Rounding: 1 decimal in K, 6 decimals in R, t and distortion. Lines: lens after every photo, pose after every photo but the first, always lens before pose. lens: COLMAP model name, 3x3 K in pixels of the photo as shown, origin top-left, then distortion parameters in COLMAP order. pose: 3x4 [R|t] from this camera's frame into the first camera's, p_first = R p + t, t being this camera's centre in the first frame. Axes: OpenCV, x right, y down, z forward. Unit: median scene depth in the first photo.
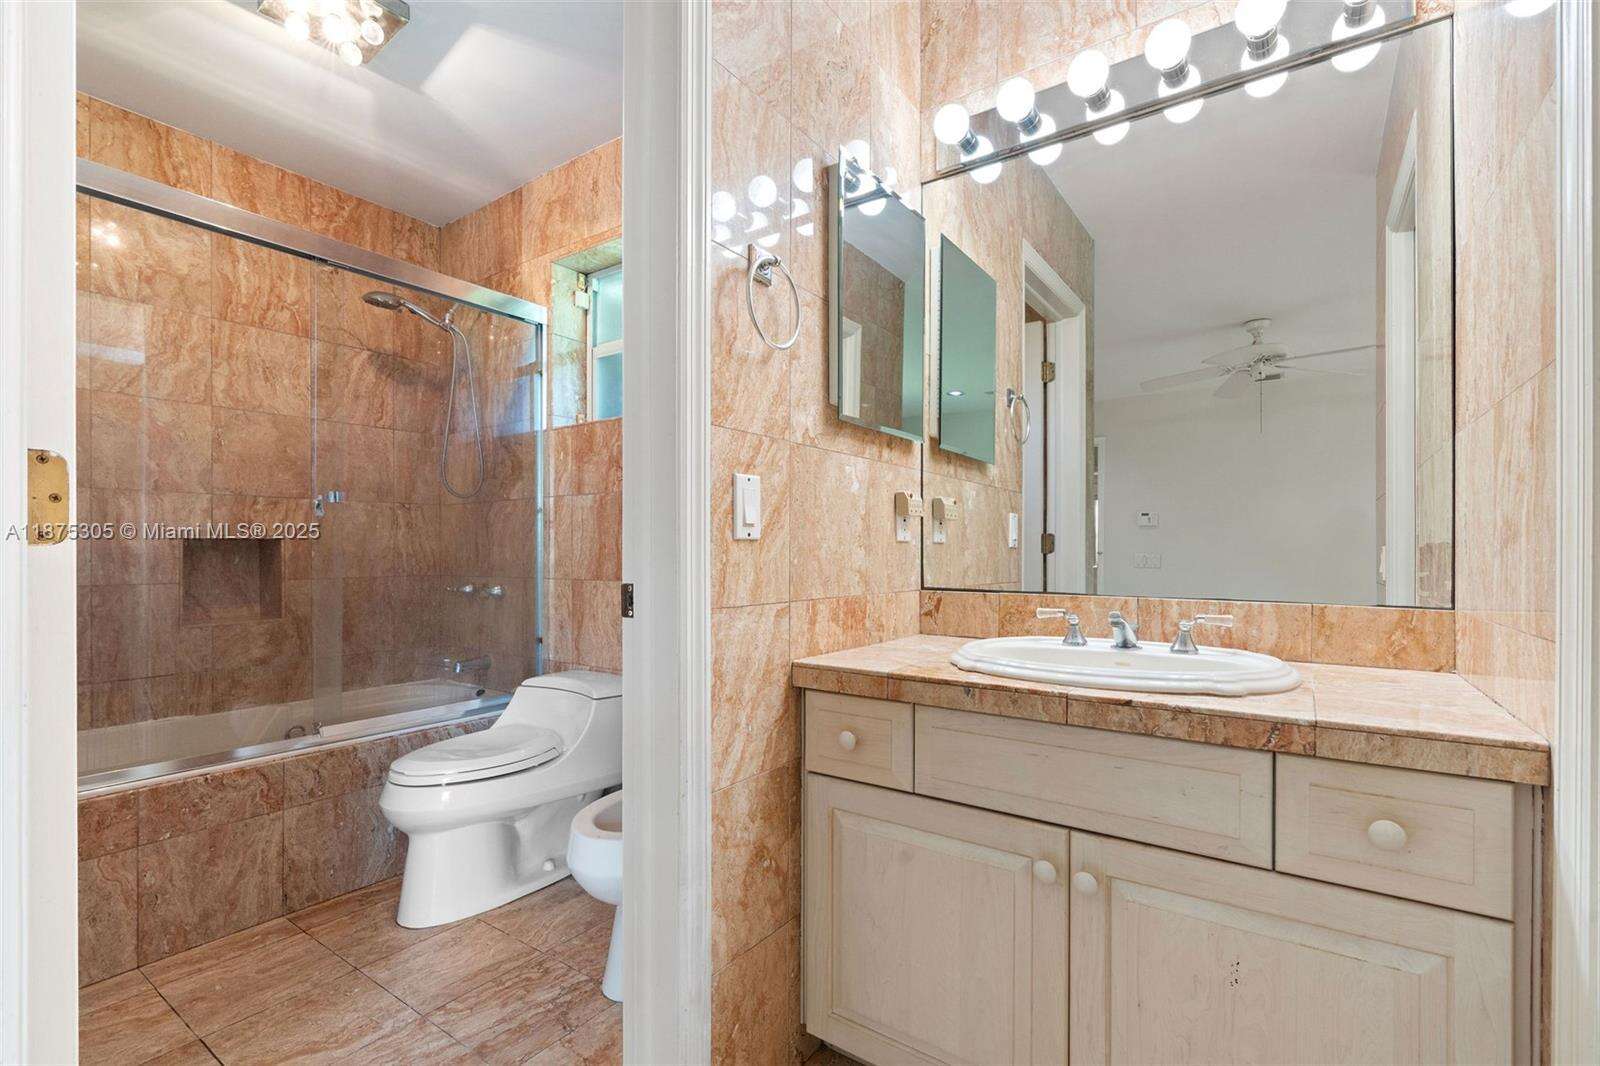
lens RADIAL K [[728.4, 0, 799.5], [0, 728.4, 551.9], [0, 0, 1]] dist [-0.003442, 0.000736]
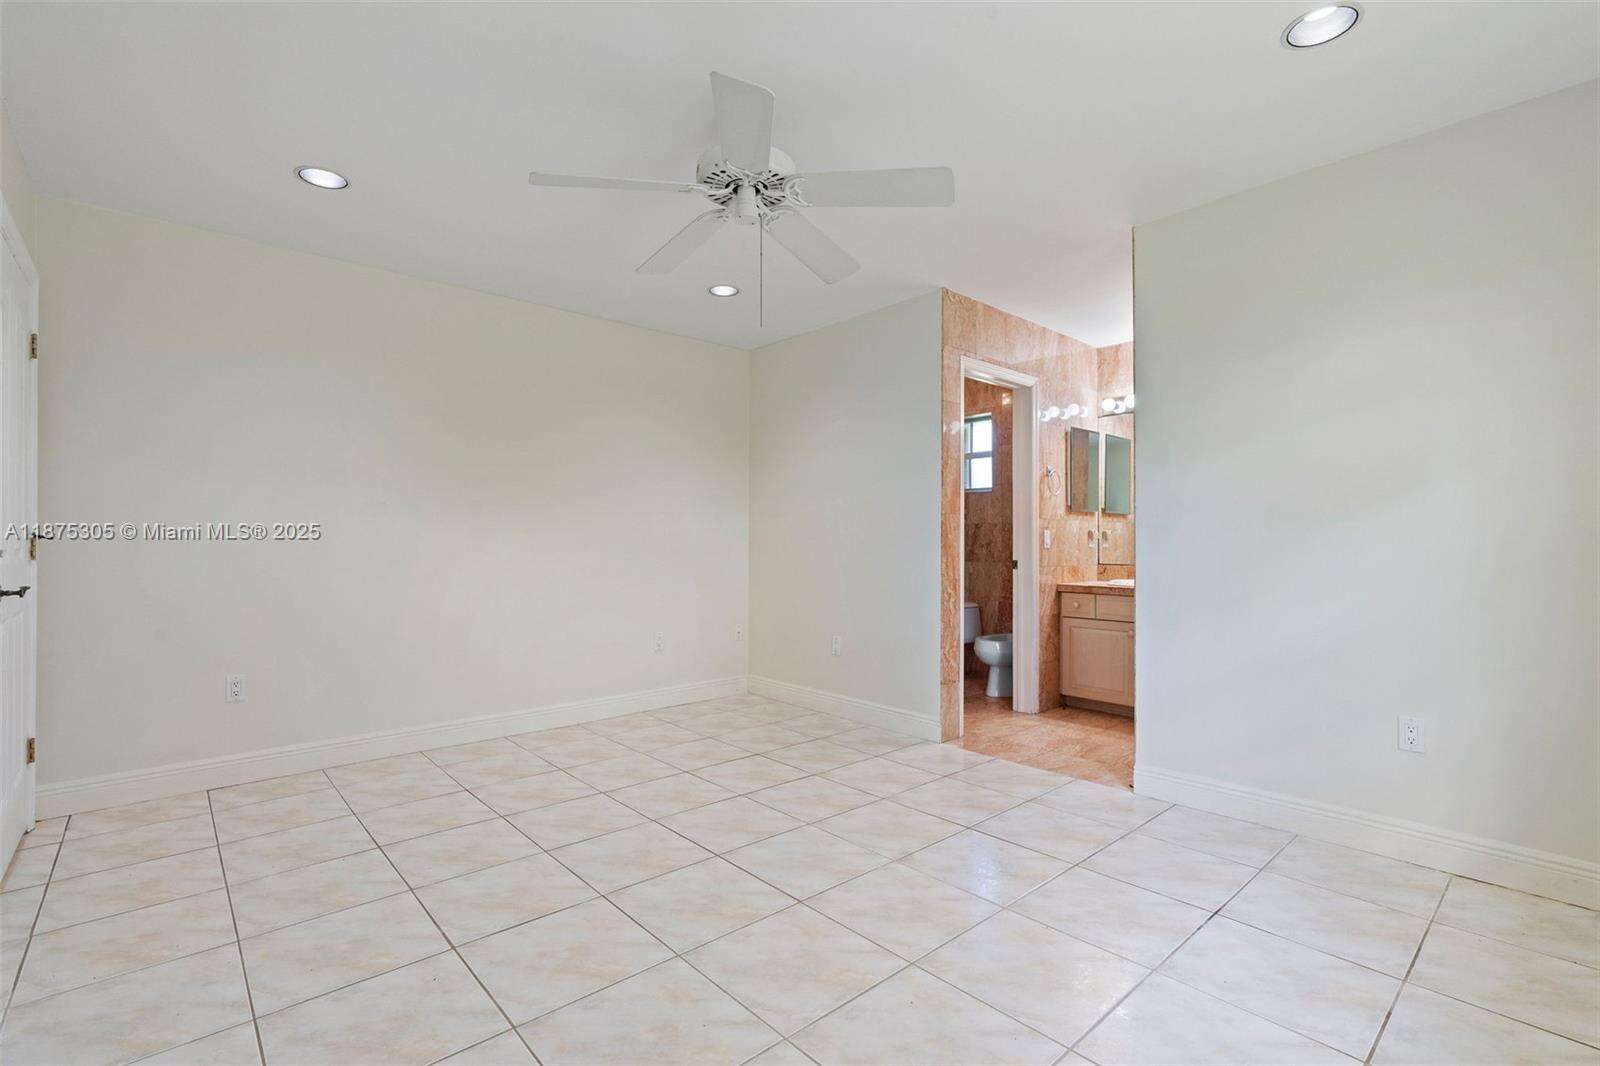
lens RADIAL K [[738.0, 0, 800.0], [0, 738.0, 533.0], [0, 0, 1]] dist [0.000272, 0.000482]
pose [[0.975075, -0.001320, -0.221873, -0.223963], [-0.001170, 0.999938, -0.011092, -0.025156], [0.221874, 0.011075, 0.975012, -1.410101]]
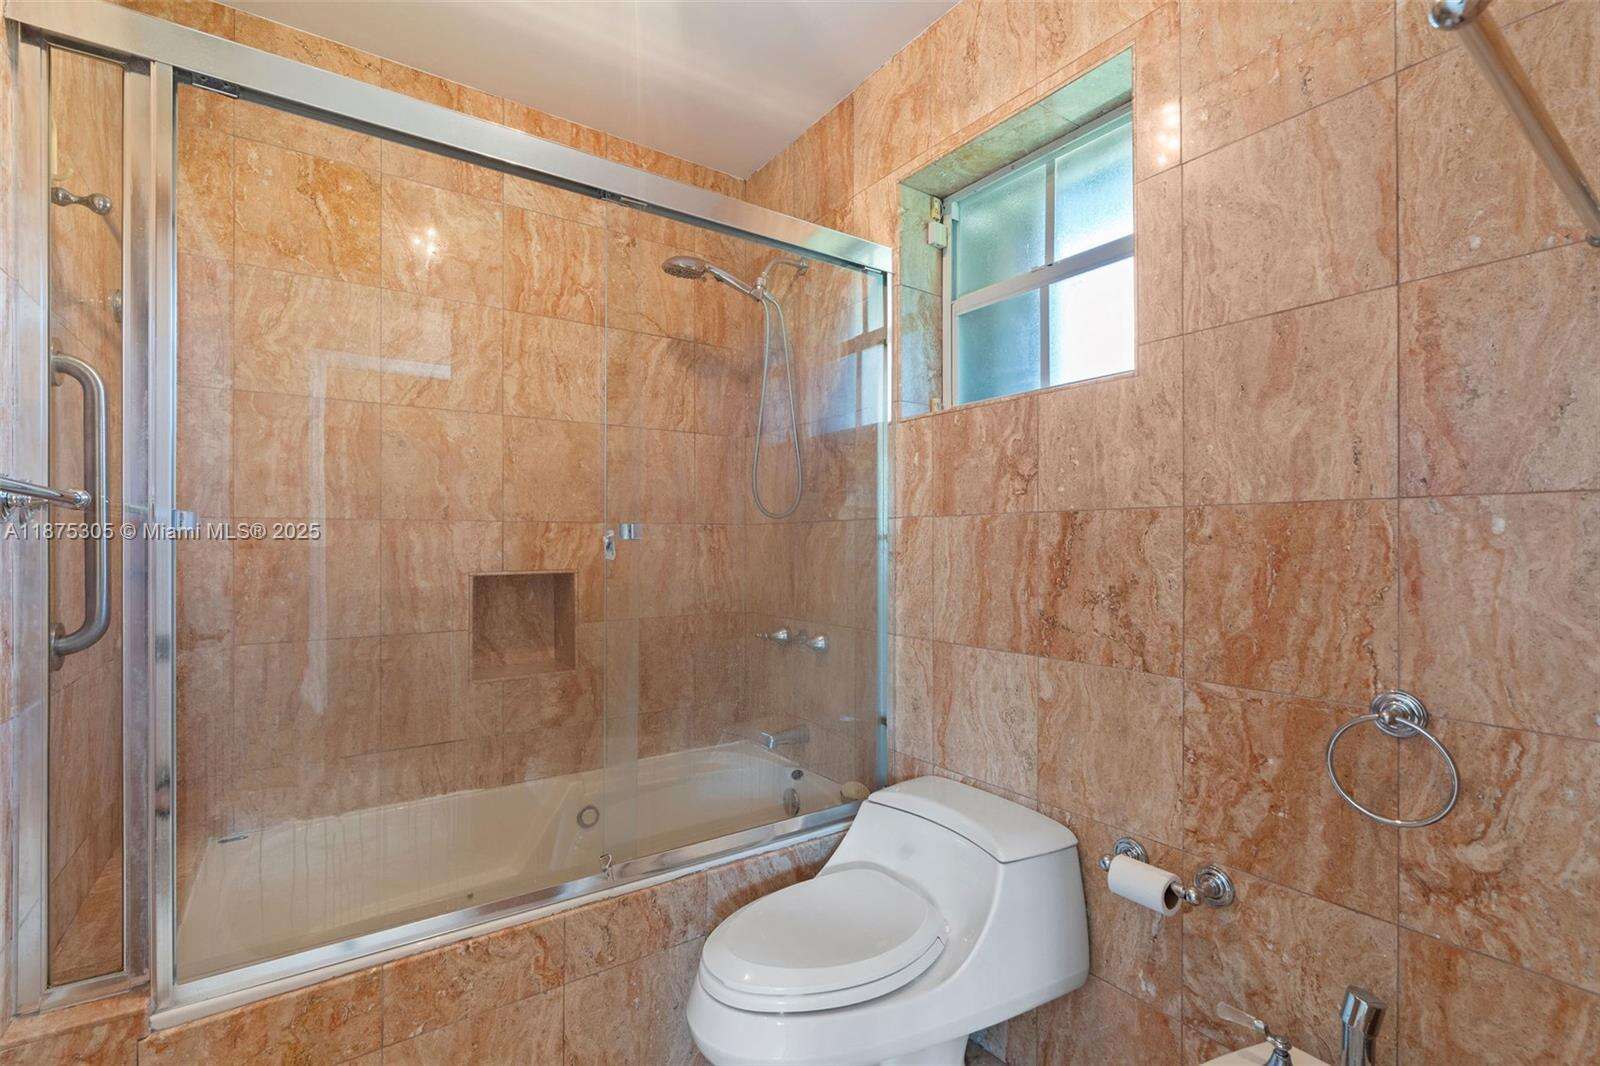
lens RADIAL K [[718.0, 0, 799.7], [0, 718.0, 535.8], [0, 0, 1]] dist [-0.004954, 0.000258]
pose [[0.941480, -0.002270, -0.337062, -0.206716], [-0.000251, 0.999972, -0.007435, -0.055414], [0.337070, 0.007085, 0.941453, 0.333065]]
